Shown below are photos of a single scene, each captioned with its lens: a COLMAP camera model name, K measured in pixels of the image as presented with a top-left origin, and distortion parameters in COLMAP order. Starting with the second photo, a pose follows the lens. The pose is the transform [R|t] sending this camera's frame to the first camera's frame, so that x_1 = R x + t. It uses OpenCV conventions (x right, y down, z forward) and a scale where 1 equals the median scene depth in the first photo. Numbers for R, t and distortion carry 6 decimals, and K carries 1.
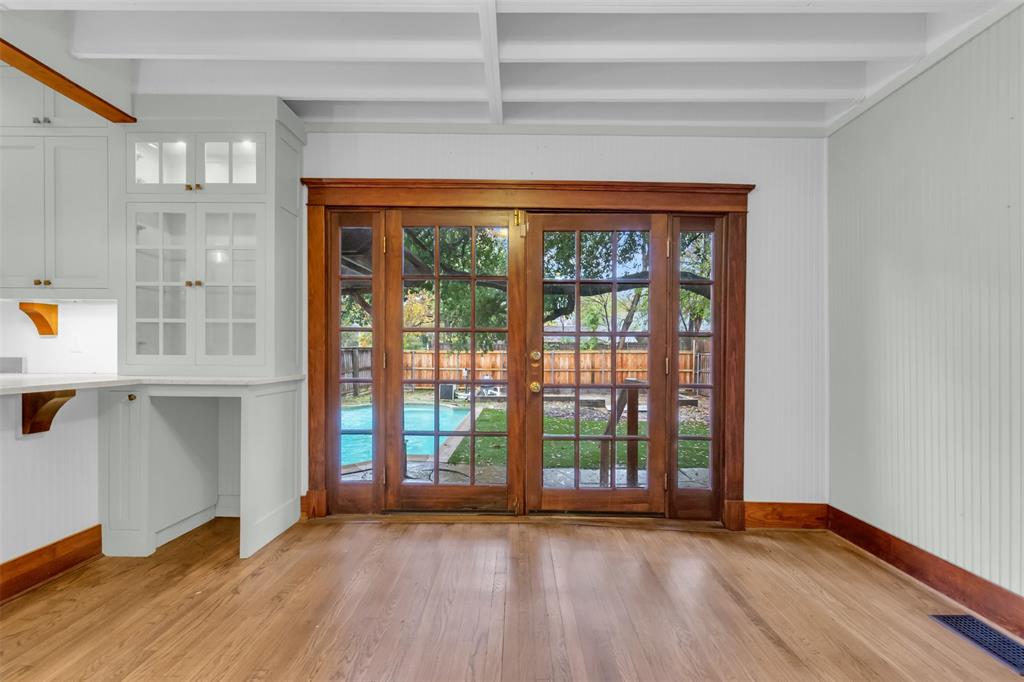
lens RADIAL K [[475.4, 0, 512.5], [0, 475.4, 351.4], [0, 0, 1]] dist [0.001512, 0.000214]
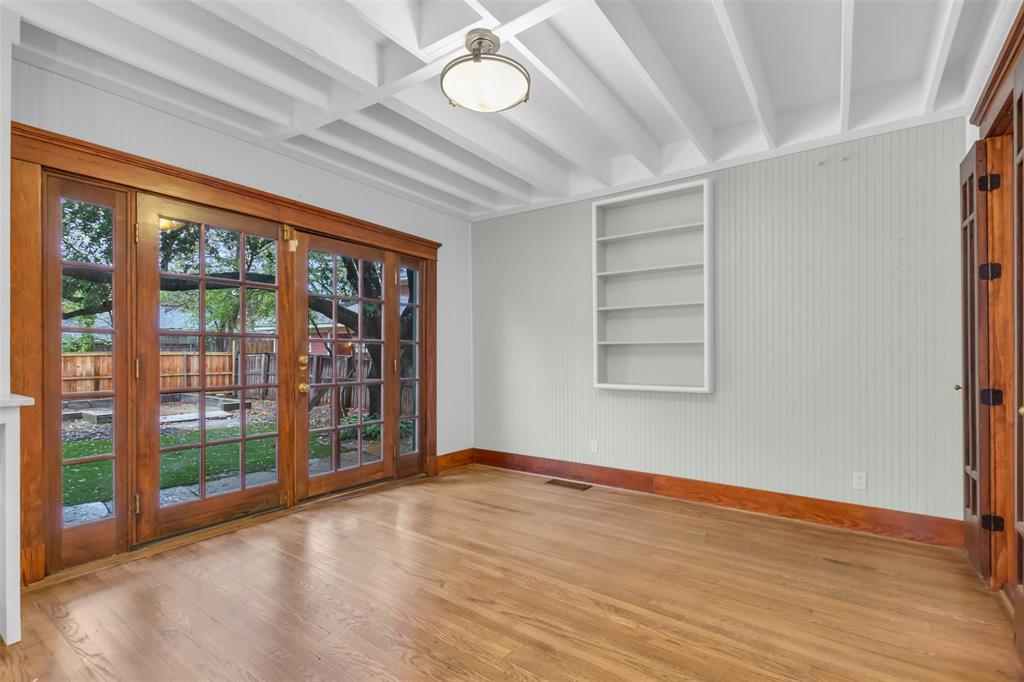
lens RADIAL K [[471.6, 0, 514.6], [0, 471.6, 344.6], [0, 0, 1]] dist [0.001005, 0.000186]
pose [[0.570267, 0.009056, 0.821409, -0.586412], [0.003881, 0.999898, -0.013718, -0.009558], [-0.821450, 0.011011, 0.570174, -0.040237]]
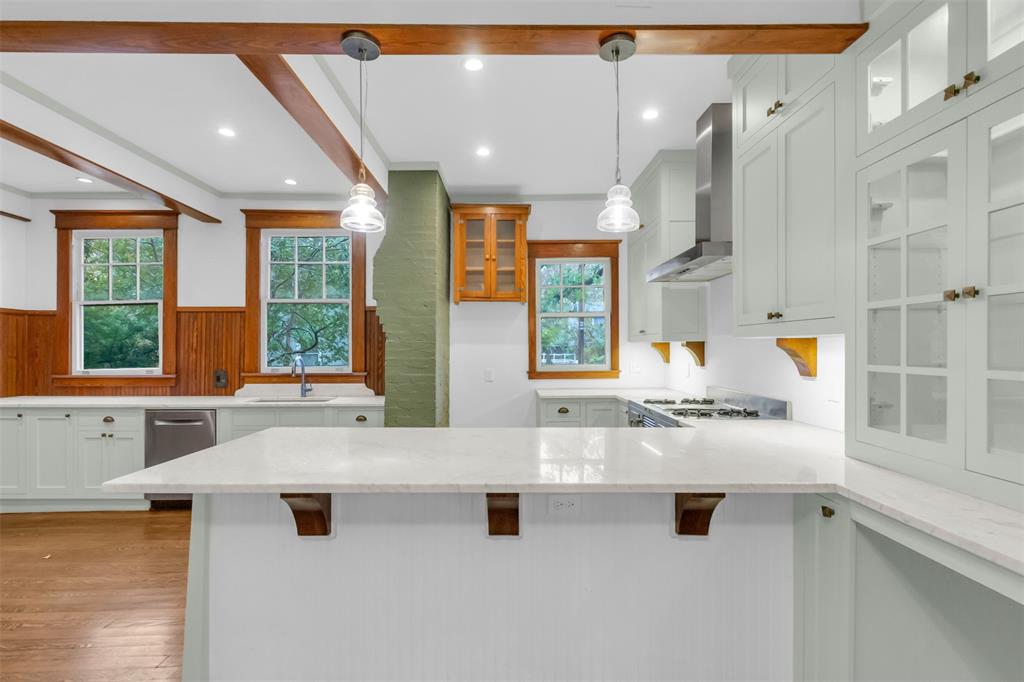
lens RADIAL K [[476.8, 0, 508.7], [0, 476.8, 349.9], [0, 0, 1]] dist [0.000315, -0.000361]
pose [[0.014886, -0.002063, -0.999887, -0.192939], [0.001877, 0.999996, -0.002035, -0.079265], [0.999887, -0.001847, 0.014890, 0.500151]]
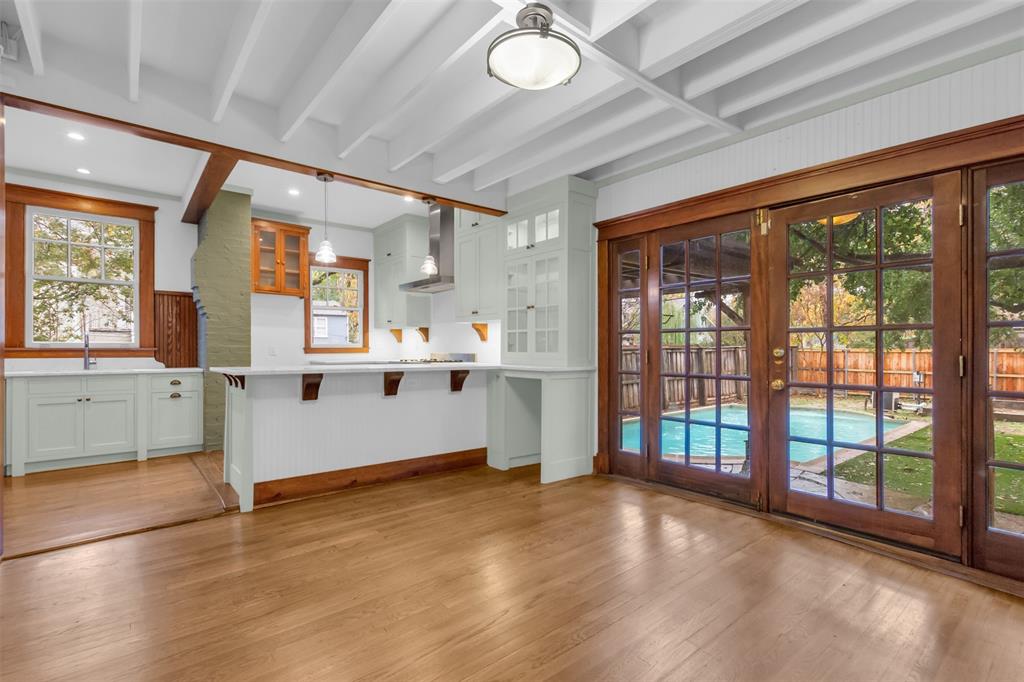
lens RADIAL K [[475.3, 0, 512.0], [0, 475.3, 341.0], [0, 0, 1]] dist [0.002127, 0.000320]
pose [[0.643264, -0.018092, -0.765431, 0.454094], [0.001840, 0.999754, -0.022084, 0.005270], [0.765643, 0.012797, 0.643139, -0.058425]]
